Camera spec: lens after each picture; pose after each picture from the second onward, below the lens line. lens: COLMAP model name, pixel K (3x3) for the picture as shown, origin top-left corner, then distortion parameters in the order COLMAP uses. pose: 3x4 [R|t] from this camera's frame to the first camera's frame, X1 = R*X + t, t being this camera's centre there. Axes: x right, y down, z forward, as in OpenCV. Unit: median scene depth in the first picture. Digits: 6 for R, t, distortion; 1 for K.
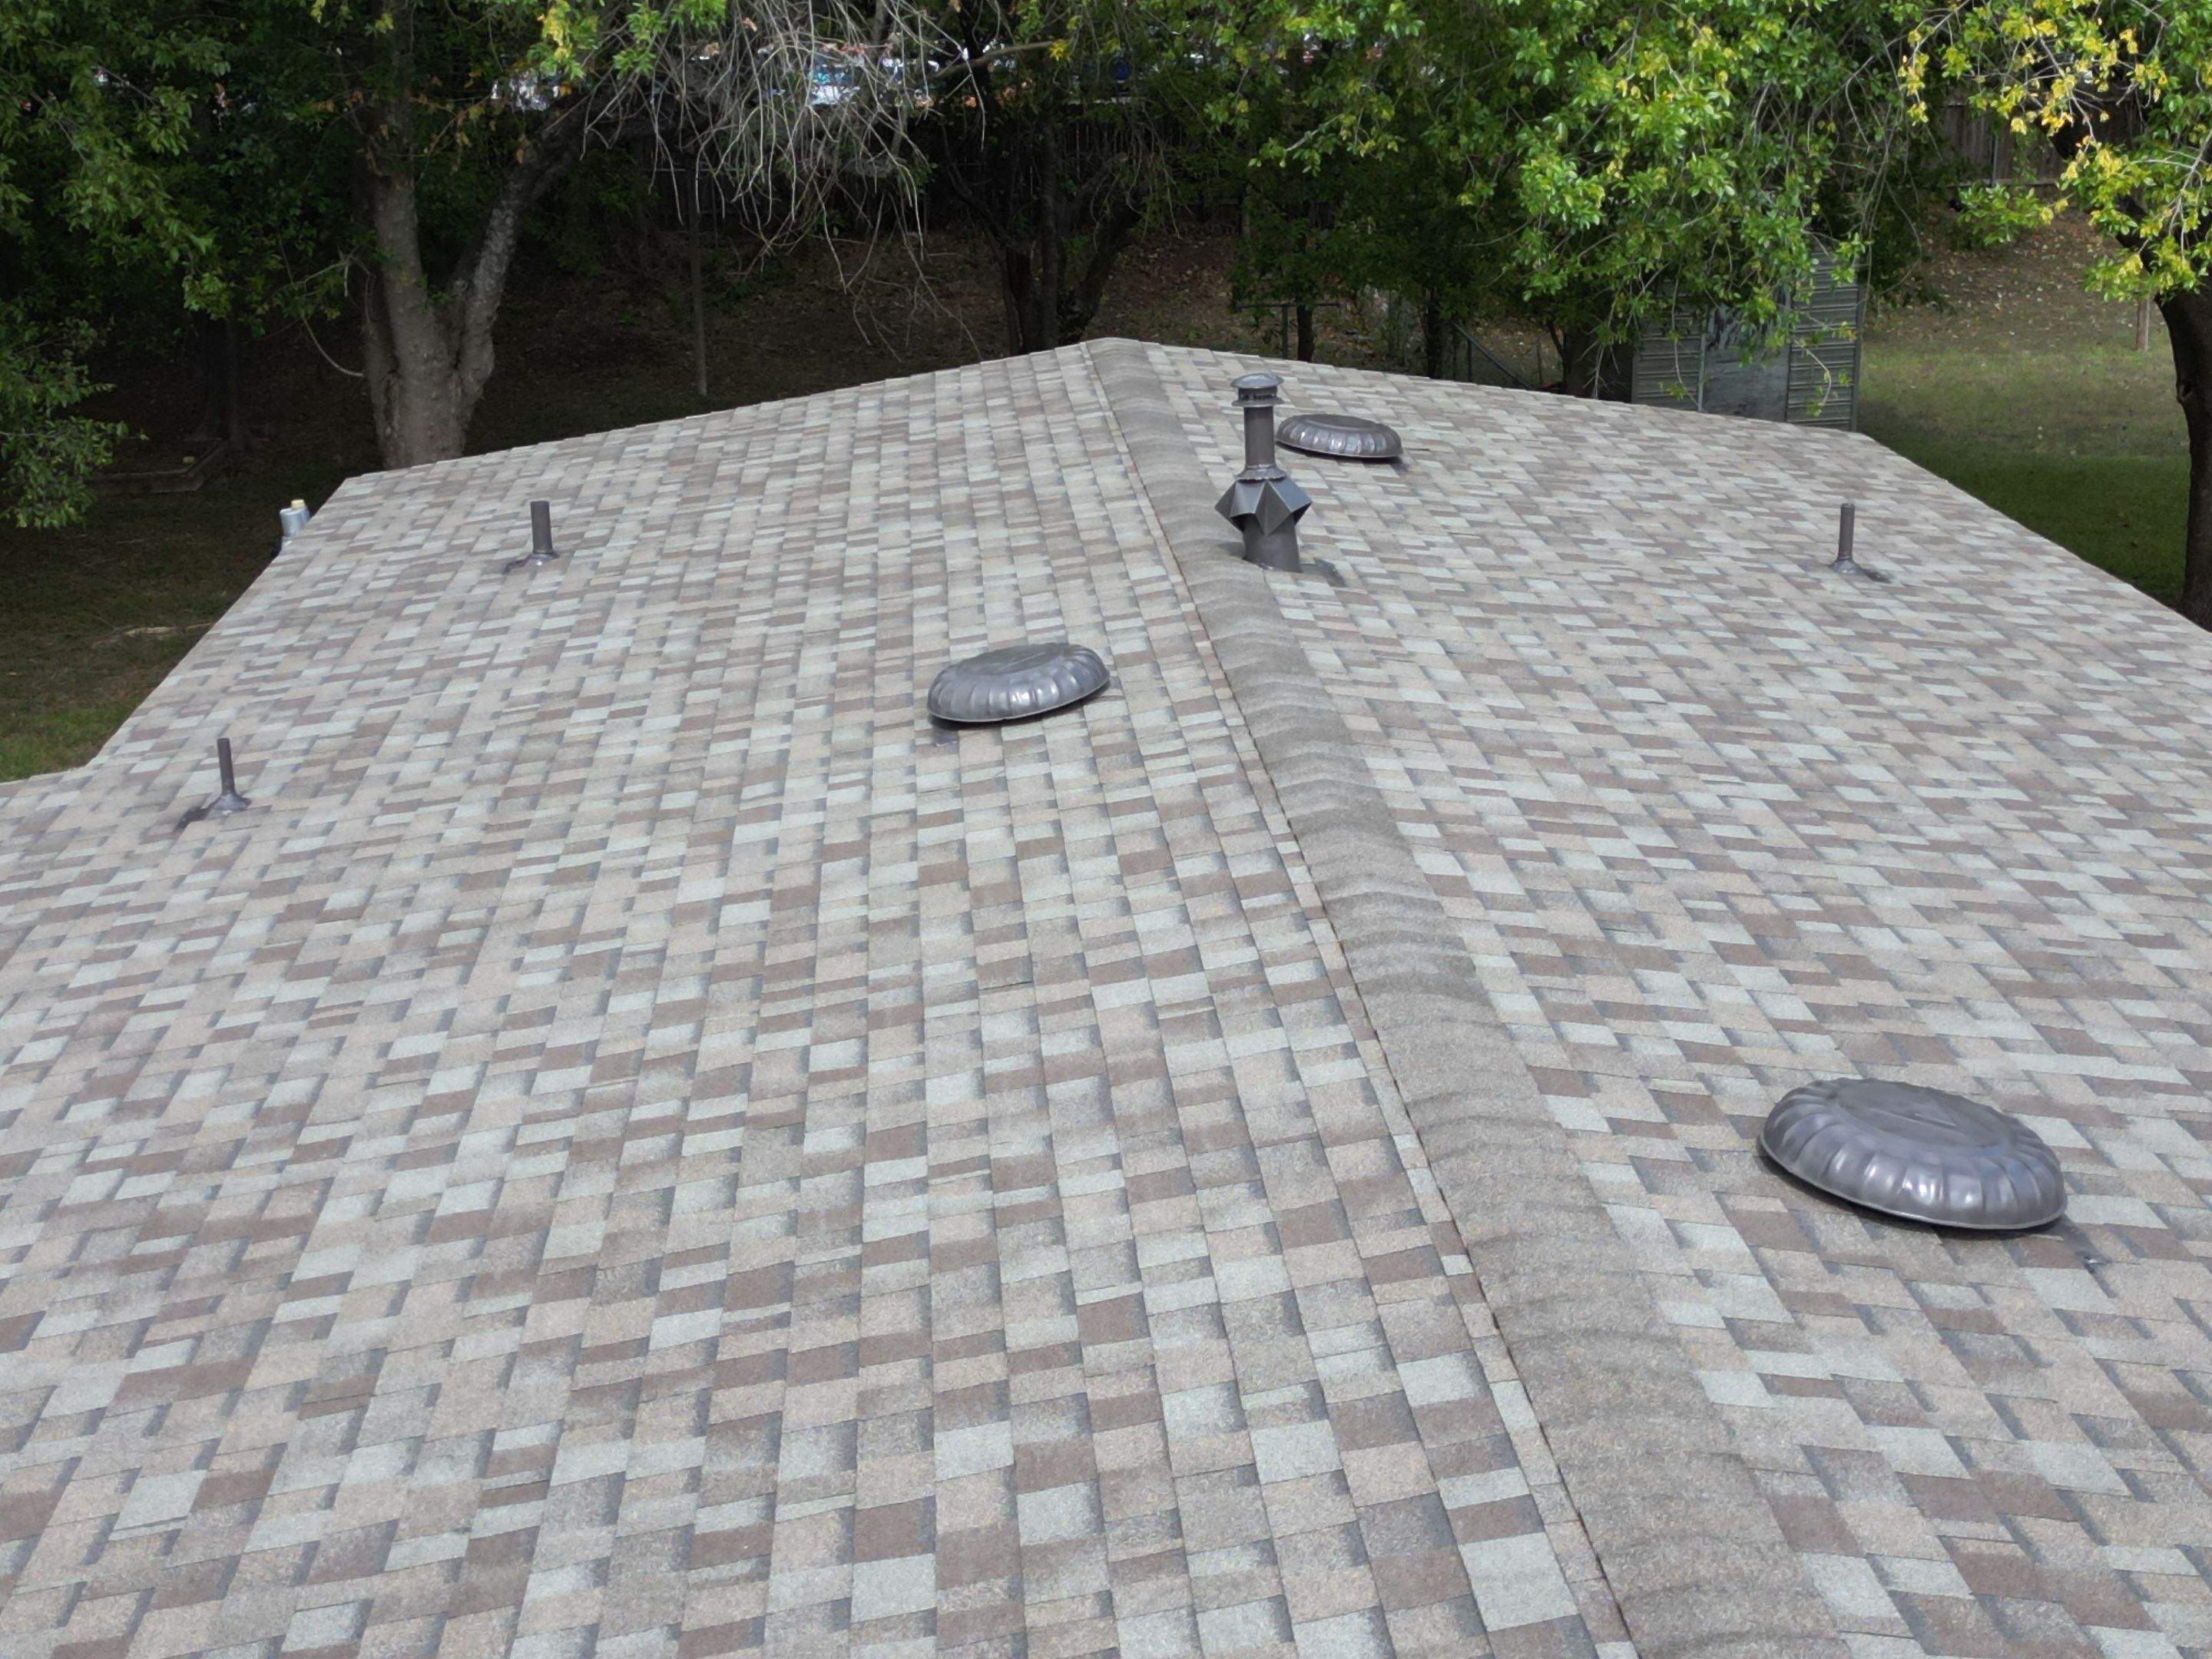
lens RADIAL K [[3067.8, 0, 1098.7], [0, 3067.8, 830.1], [0, 0, 1]] dist [0.212302, -0.697385]
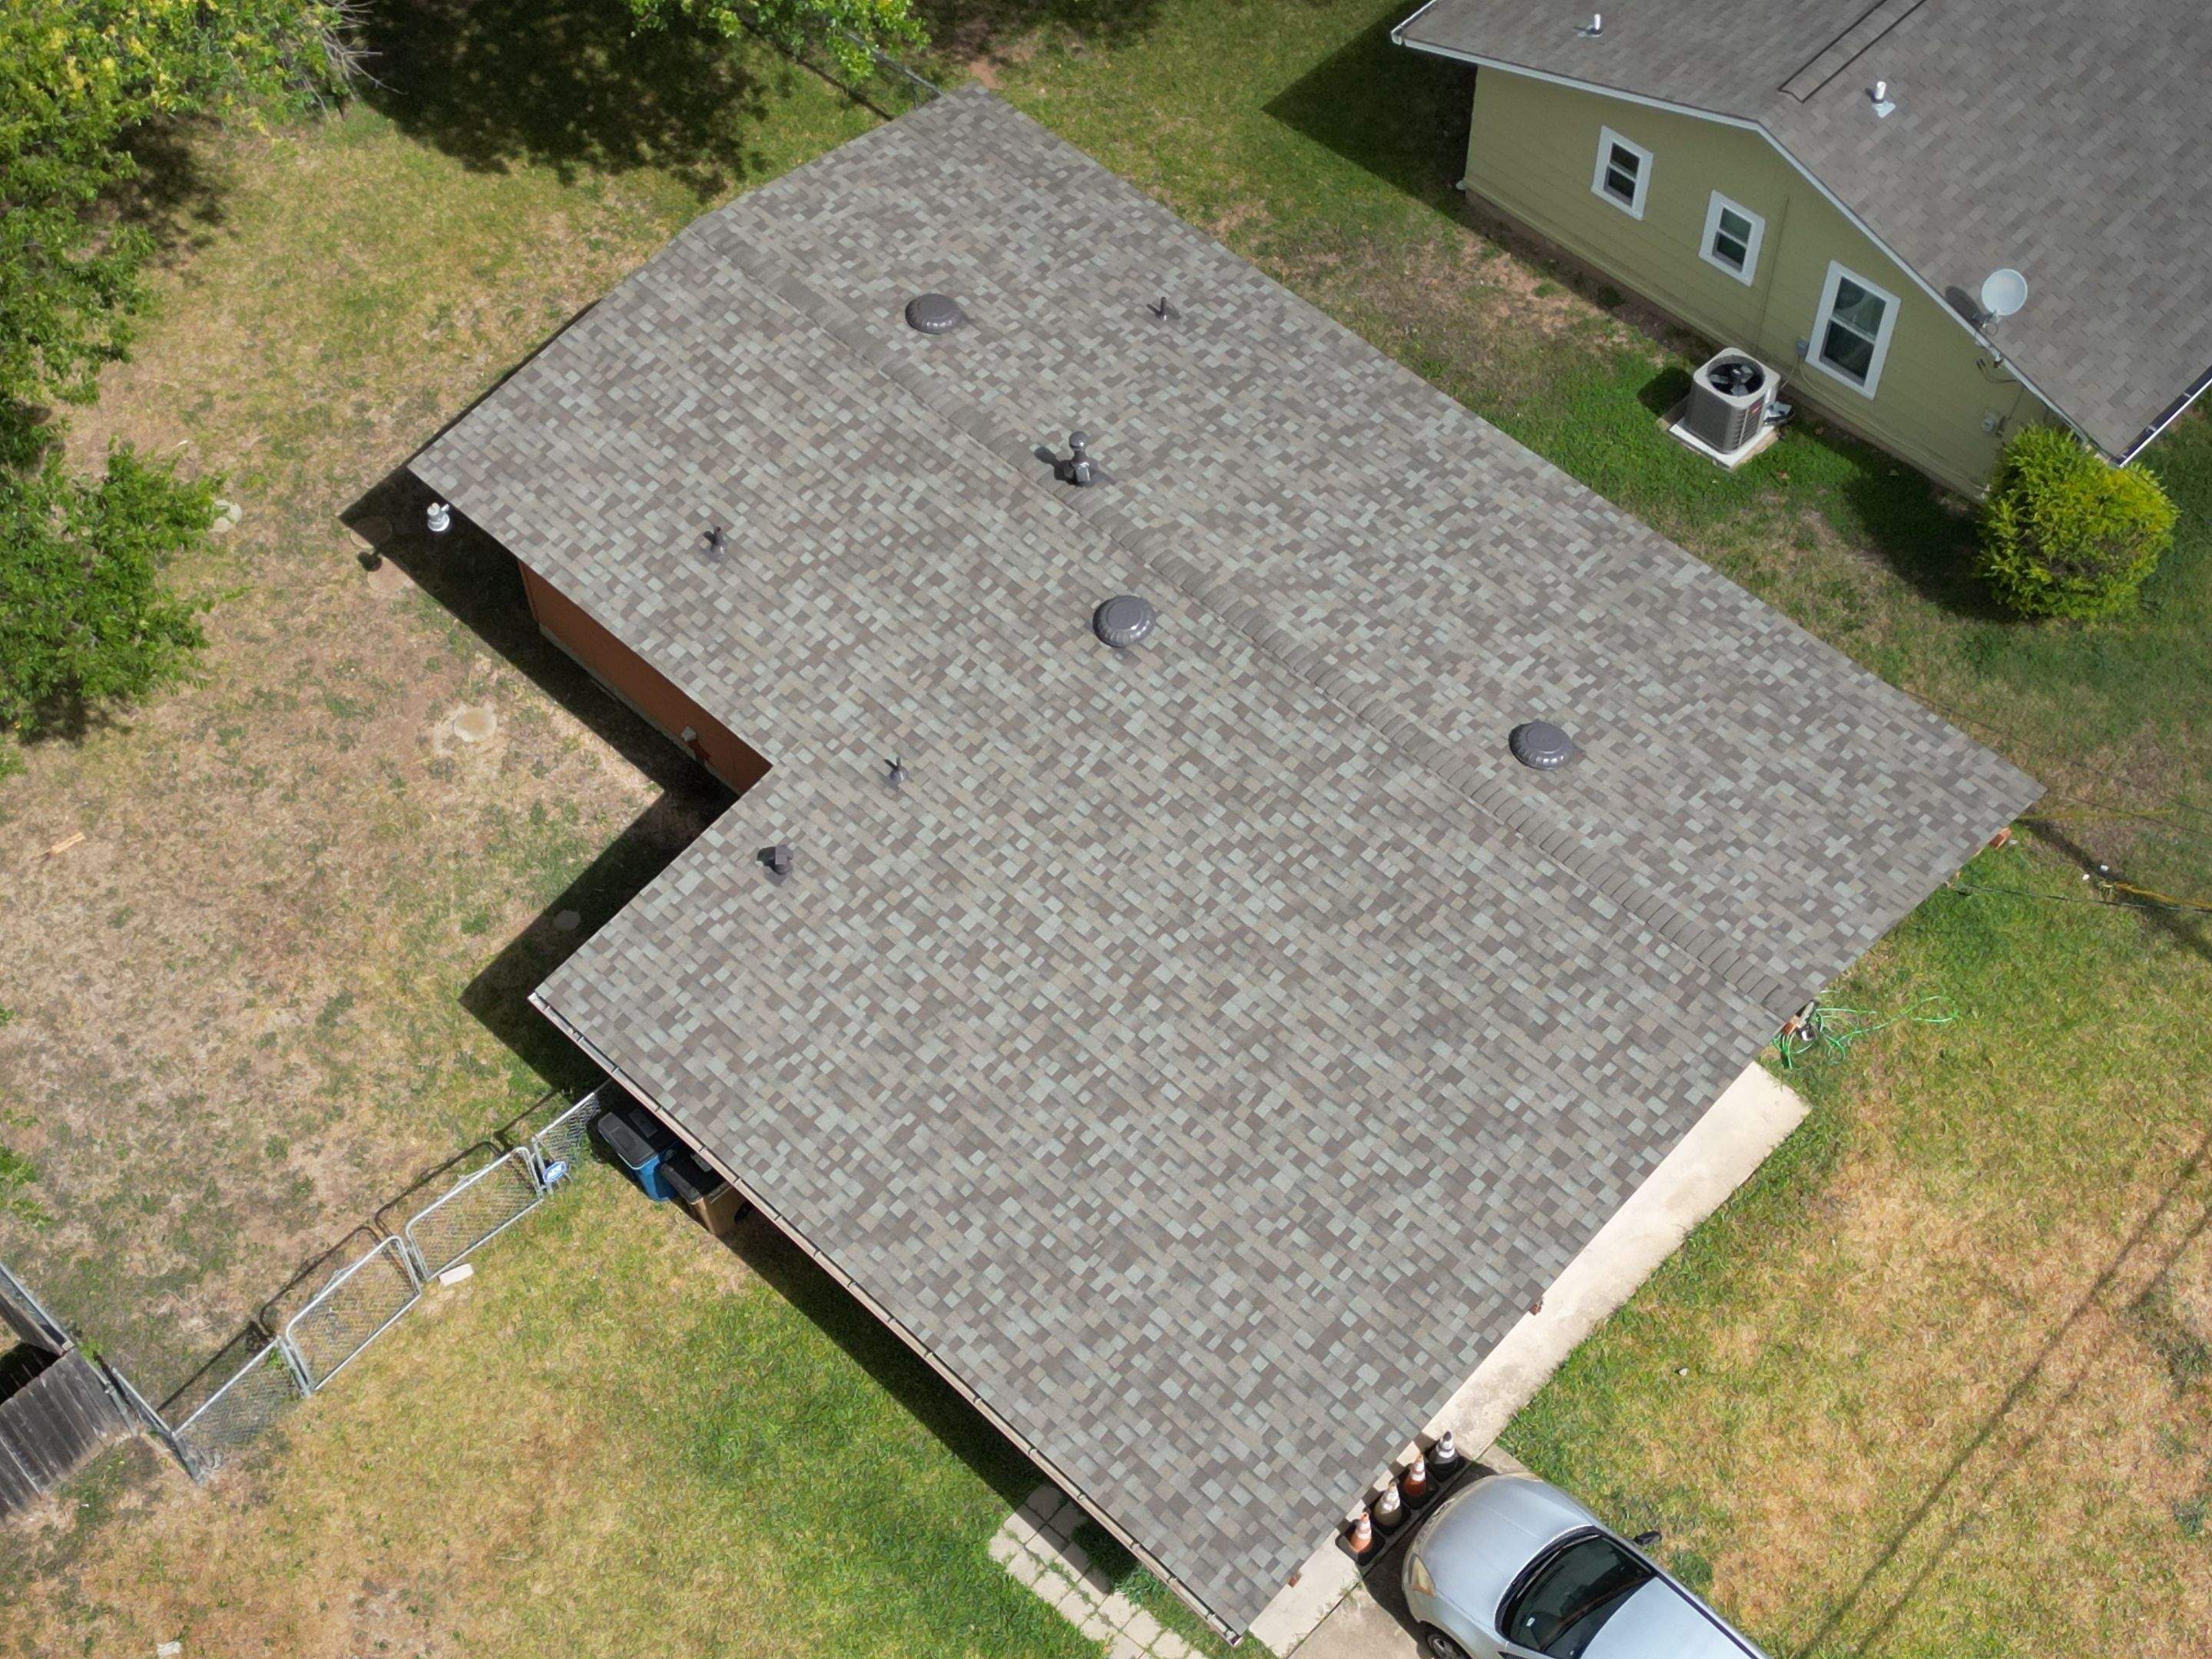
lens RADIAL K [[3050.5, 0, 1098.3], [0, 3050.5, 833.4], [0, 0, 1]] dist [0.204199, -0.587631]
pose [[0.741818, -0.540875, 0.396434, -1.461172], [0.198885, 0.742012, 0.640206, -1.968718], [-0.640431, -0.396071, 0.658010, -1.149984]]
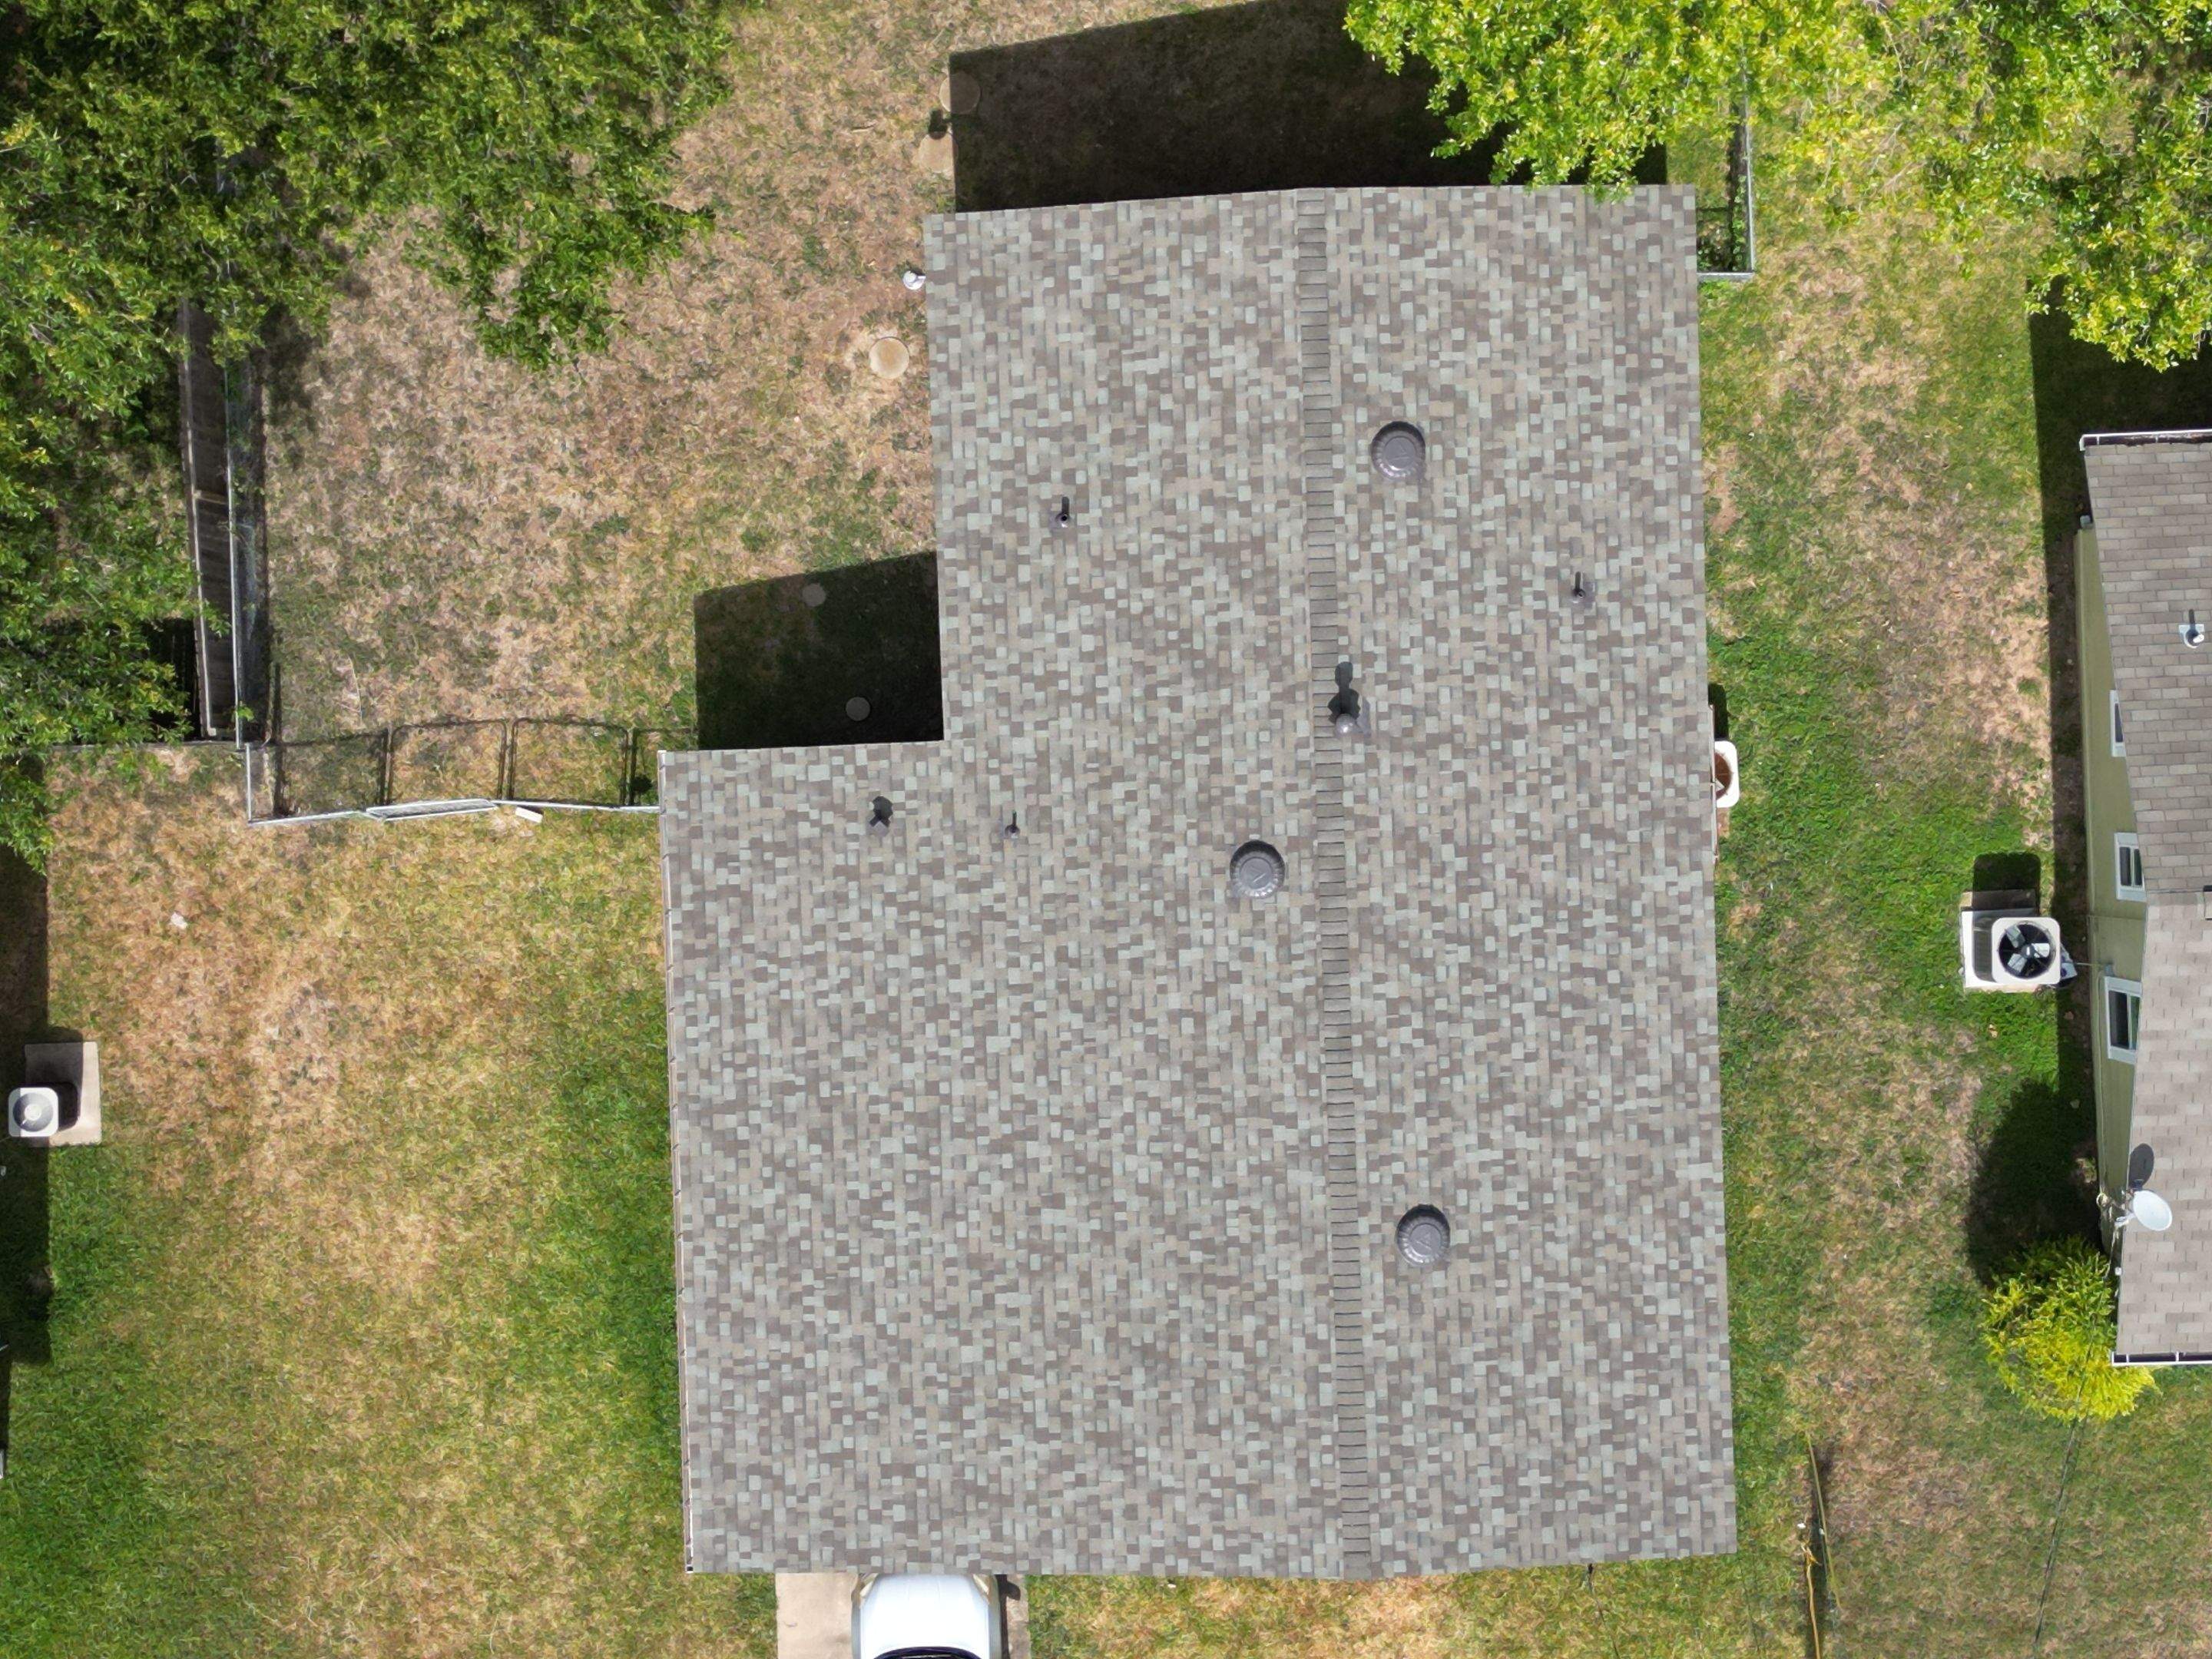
lens RADIAL K [[3067.8, 0, 1098.7], [0, 3067.8, 830.1], [0, 0, 1]] dist [0.212302, -0.697385]
pose [[0.999601, 0.028126, 0.002730, -0.222356], [-0.010536, 0.281331, 0.959553, -3.463444], [0.026221, -0.959199, 0.281515, 0.106226]]
